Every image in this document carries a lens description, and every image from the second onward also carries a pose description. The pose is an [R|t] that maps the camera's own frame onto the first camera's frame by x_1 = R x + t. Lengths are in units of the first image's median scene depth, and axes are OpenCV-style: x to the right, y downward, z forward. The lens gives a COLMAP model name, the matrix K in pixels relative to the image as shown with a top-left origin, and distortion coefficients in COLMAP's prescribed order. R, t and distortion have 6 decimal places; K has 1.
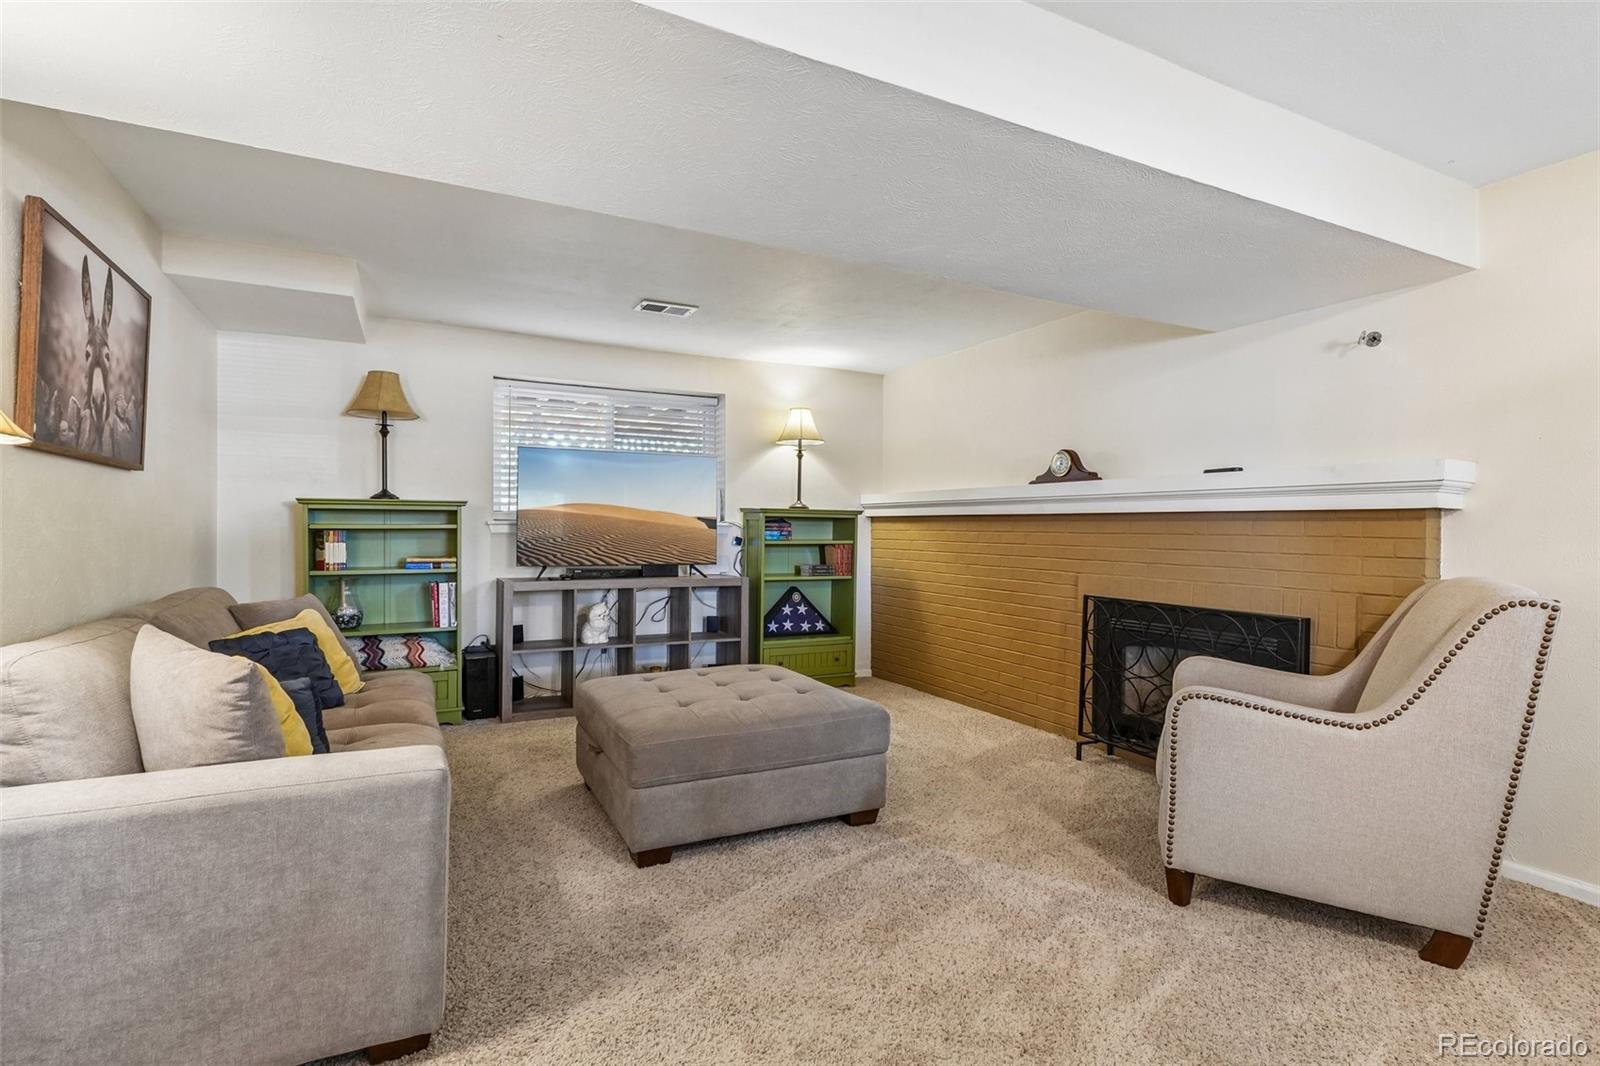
lens RADIAL K [[772.5, 0, 793.3], [0, 772.5, 530.0], [0, 0, 1]] dist [0.016733, -0.002021]
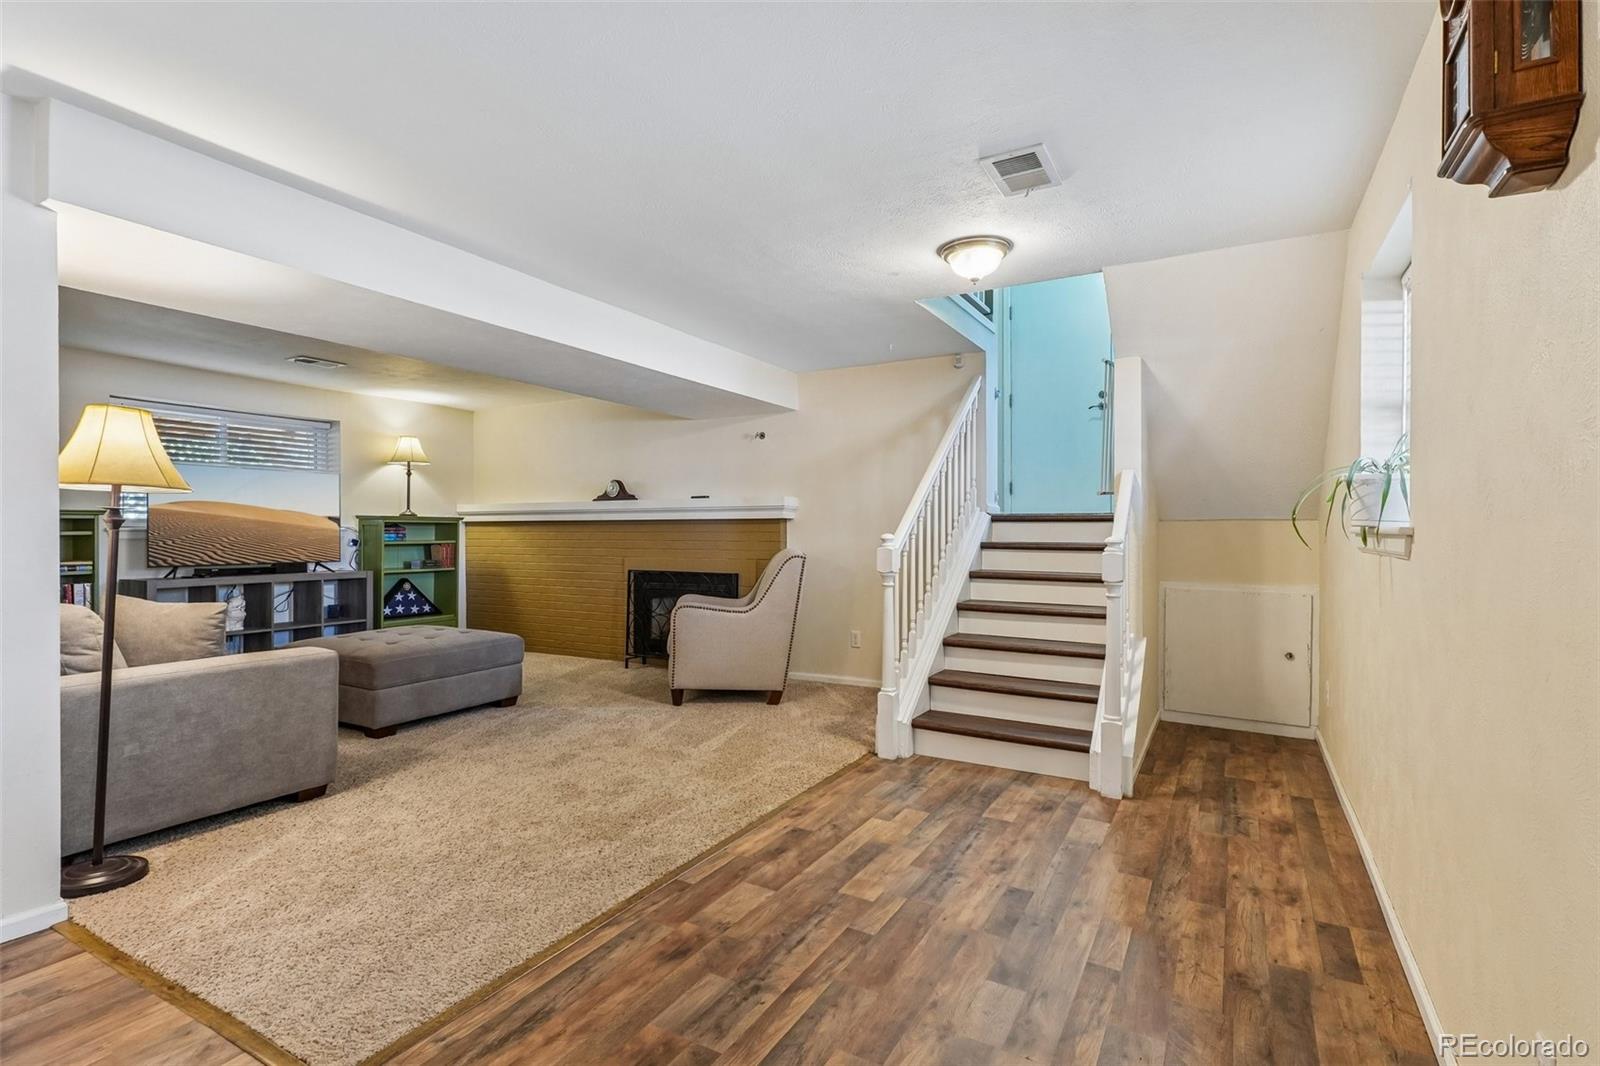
lens RADIAL K [[772.5, 0, 795.7], [0, 772.5, 533.9], [0, 0, 1]] dist [0.016733, -0.002021]
pose [[0.828792, -0.013073, 0.559405, -0.240399], [0.011692, 0.999913, 0.006045, 0.002062], [-0.559435, 0.001531, 0.828873, -0.544024]]
